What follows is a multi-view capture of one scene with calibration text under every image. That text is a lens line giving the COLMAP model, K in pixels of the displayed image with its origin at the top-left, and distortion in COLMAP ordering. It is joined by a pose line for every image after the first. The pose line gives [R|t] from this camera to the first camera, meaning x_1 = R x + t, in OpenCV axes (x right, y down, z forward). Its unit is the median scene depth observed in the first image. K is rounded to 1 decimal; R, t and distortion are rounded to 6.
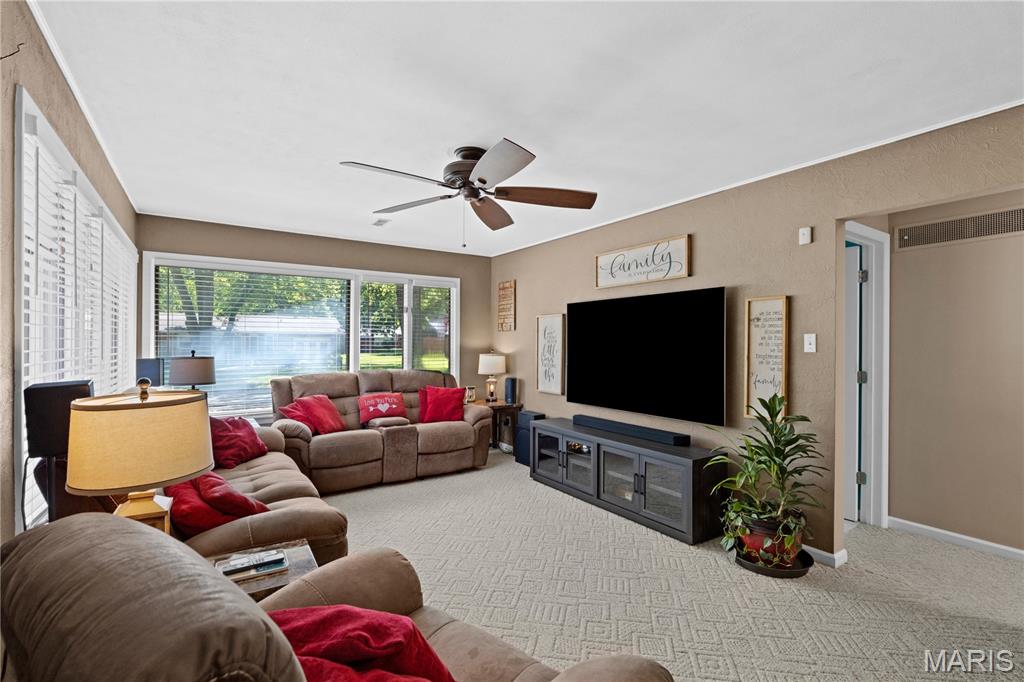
lens RADIAL K [[464.8, 0, 505.5], [0, 464.8, 341.8], [0, 0, 1]] dist [-0.010632, -0.000249]
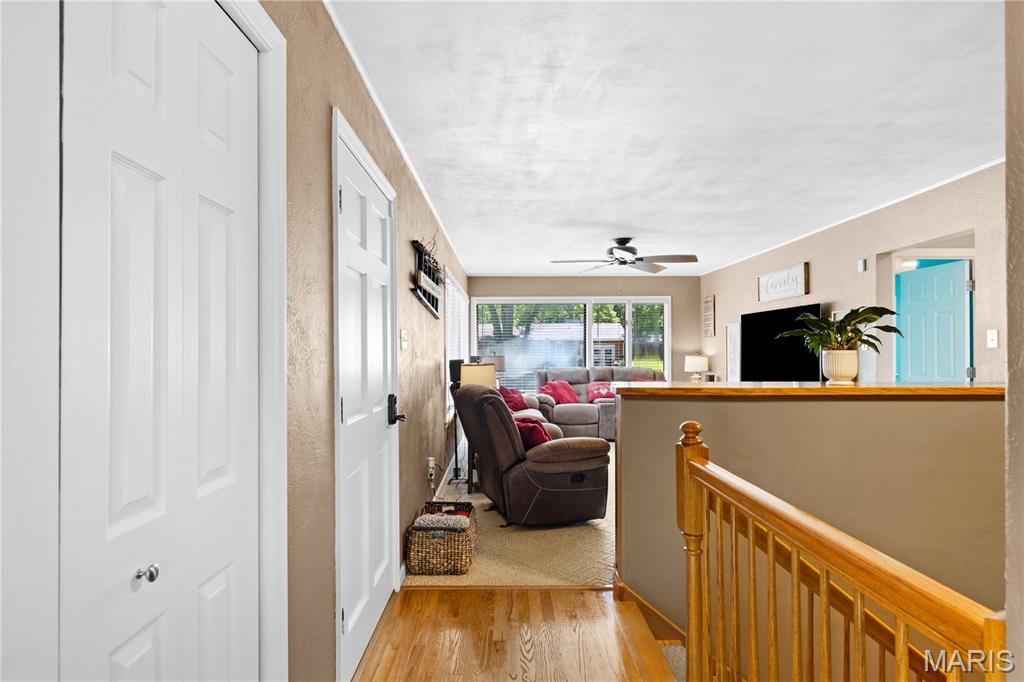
lens RADIAL K [[533.4, 0, 509.6], [0, 533.4, 343.0], [0, 0, 1]] dist [-0.003712, 0.002343]
pose [[0.838191, -0.012496, -0.545233, 0.410490], [0.007885, 0.999911, -0.010794, 0.004862], [0.545319, 0.004748, 0.838215, -0.574711]]
